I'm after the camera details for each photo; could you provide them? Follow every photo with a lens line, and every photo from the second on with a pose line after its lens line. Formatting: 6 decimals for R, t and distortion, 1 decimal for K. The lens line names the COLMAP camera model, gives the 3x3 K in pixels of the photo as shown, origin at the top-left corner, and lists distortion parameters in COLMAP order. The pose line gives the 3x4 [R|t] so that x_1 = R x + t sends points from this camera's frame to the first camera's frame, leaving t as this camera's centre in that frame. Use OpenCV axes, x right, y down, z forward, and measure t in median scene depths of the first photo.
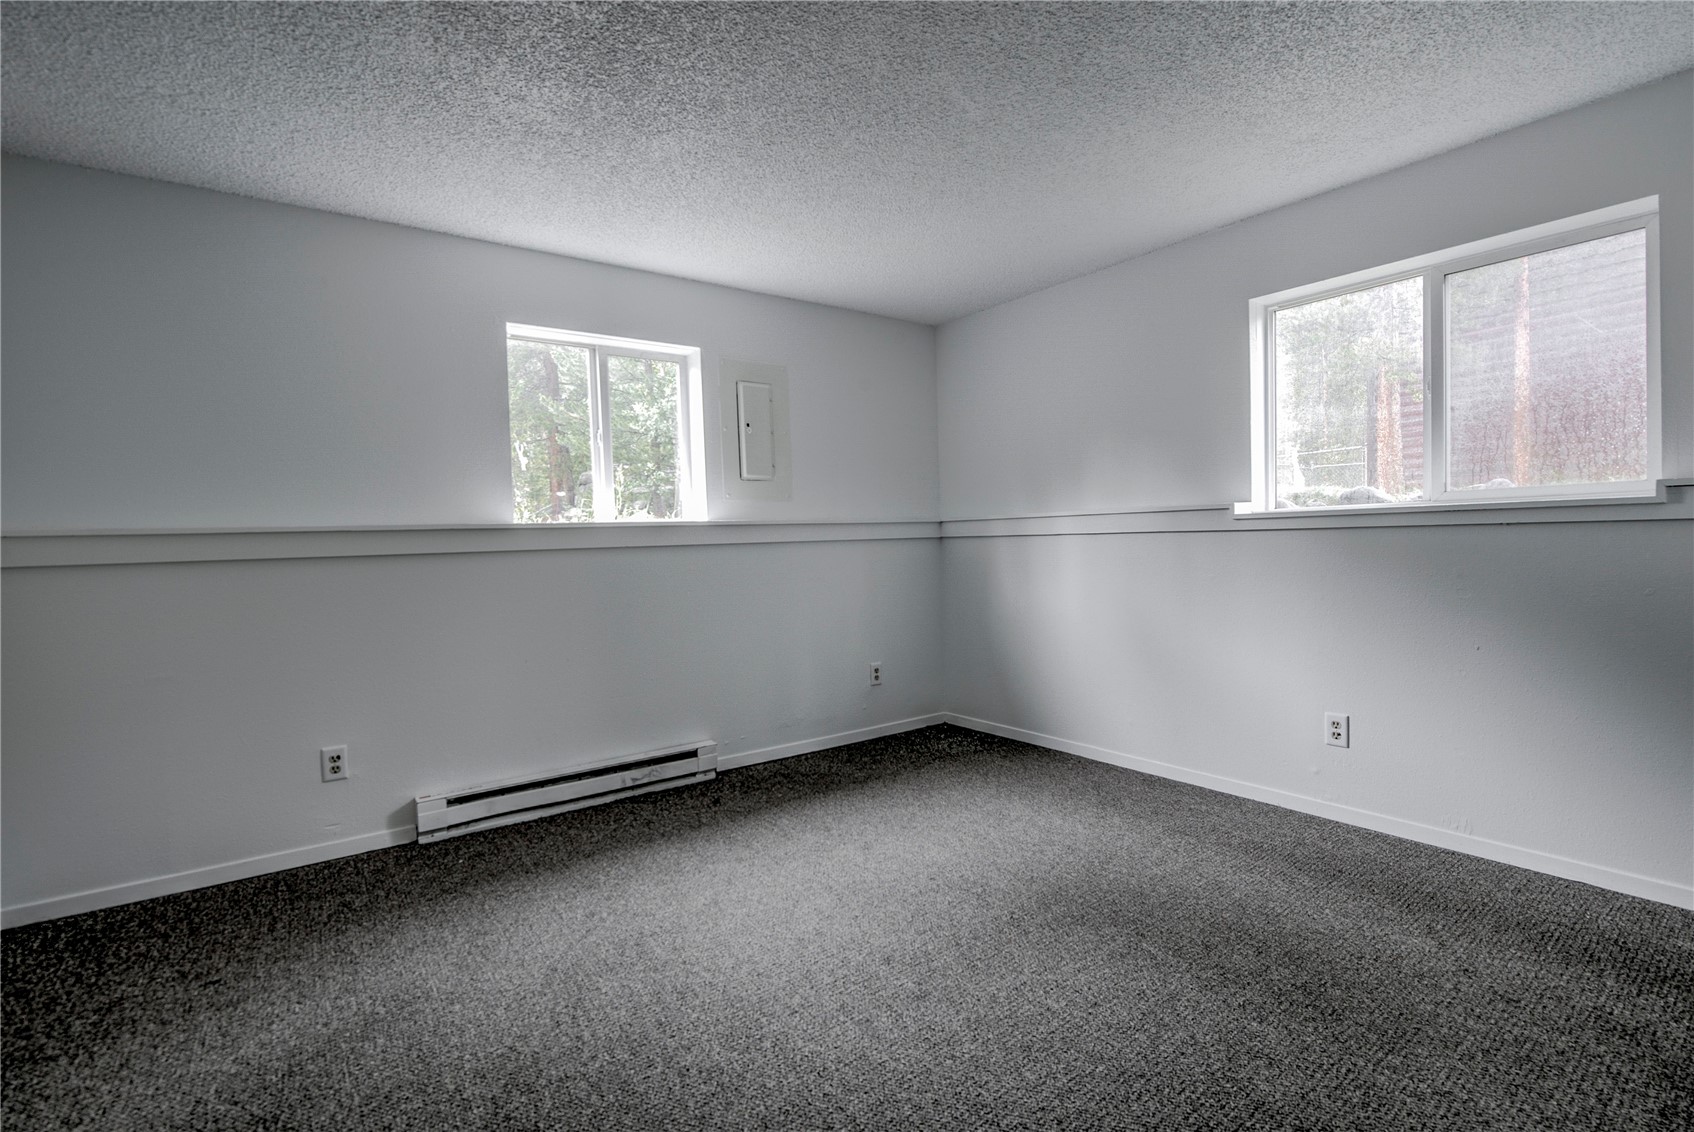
lens RADIAL K [[717.2, 0, 847.0], [0, 717.2, 566.0], [0, 0, 1]] dist [-0.004001, -0.000294]
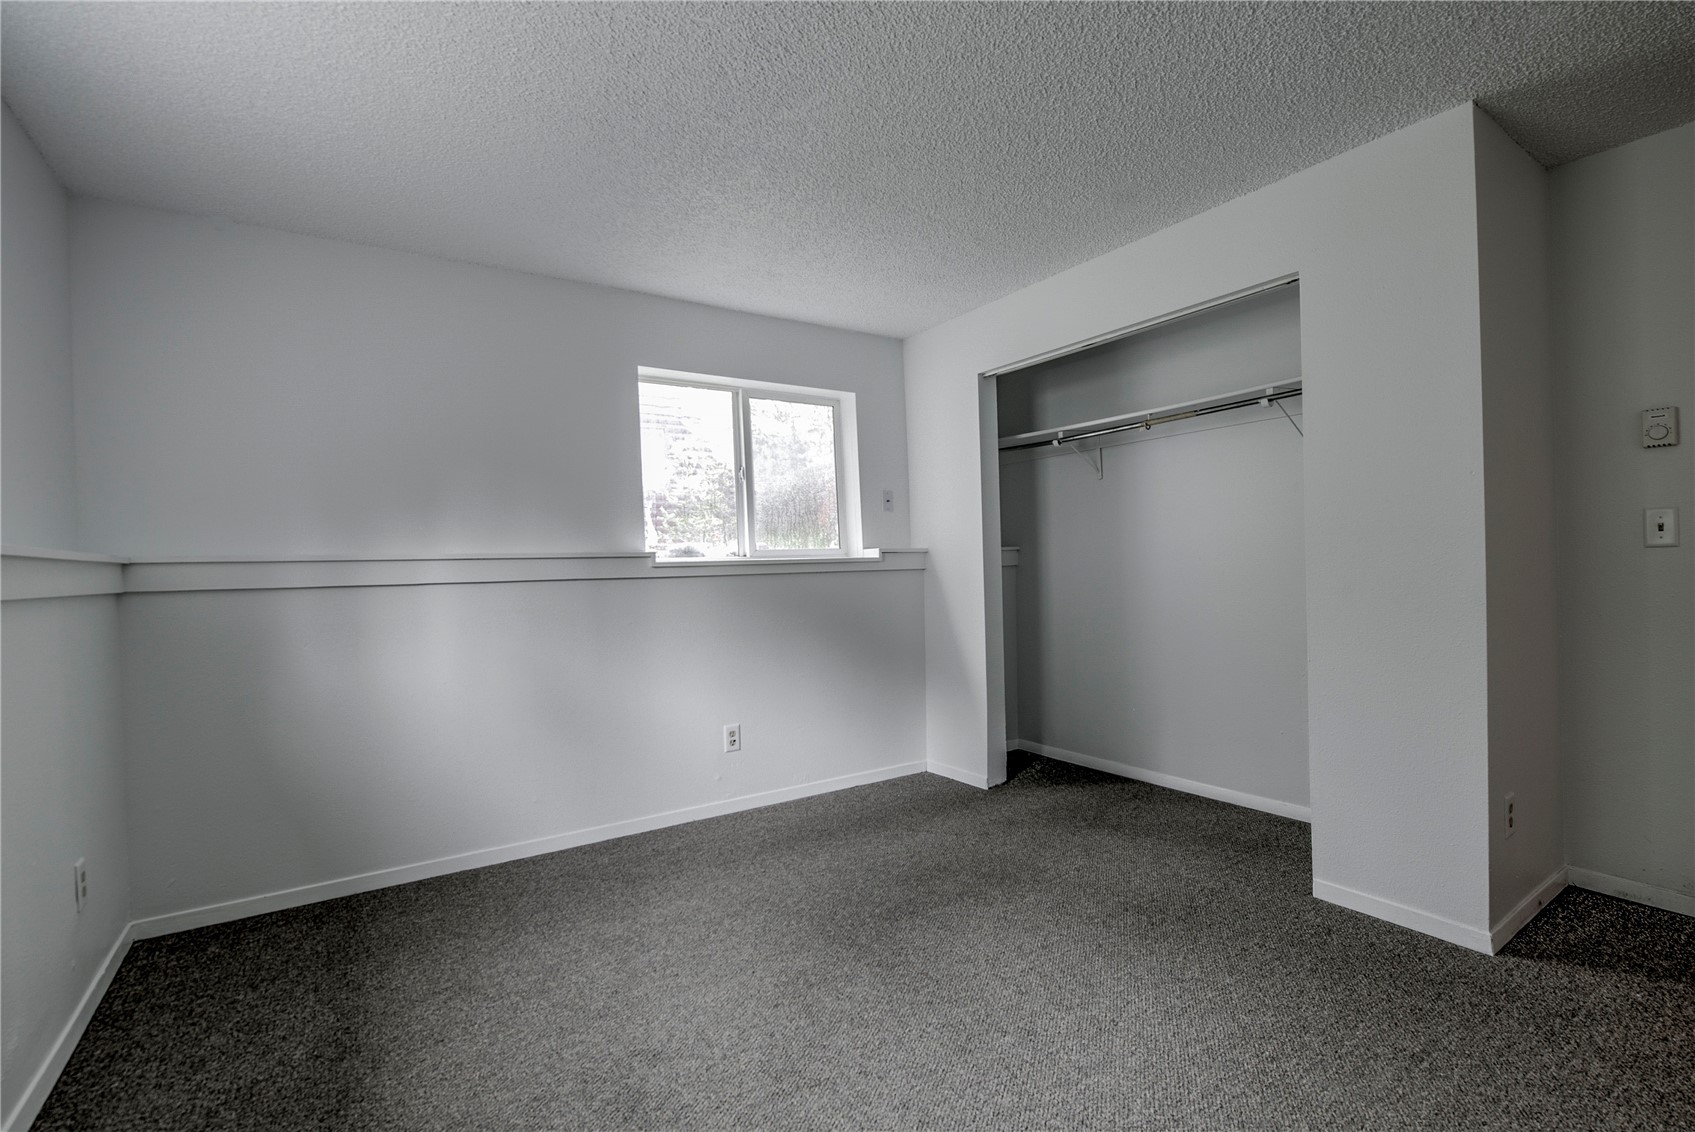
lens RADIAL K [[734.8, 0, 847.5], [0, 734.8, 566.0], [0, 0, 1]] dist [-0.001326, -0.000686]
pose [[0.107503, 0.022556, 0.993949, -0.558770], [0.060167, 0.997763, -0.029150, -0.018651], [-0.992382, 0.062936, 0.105906, 0.643168]]
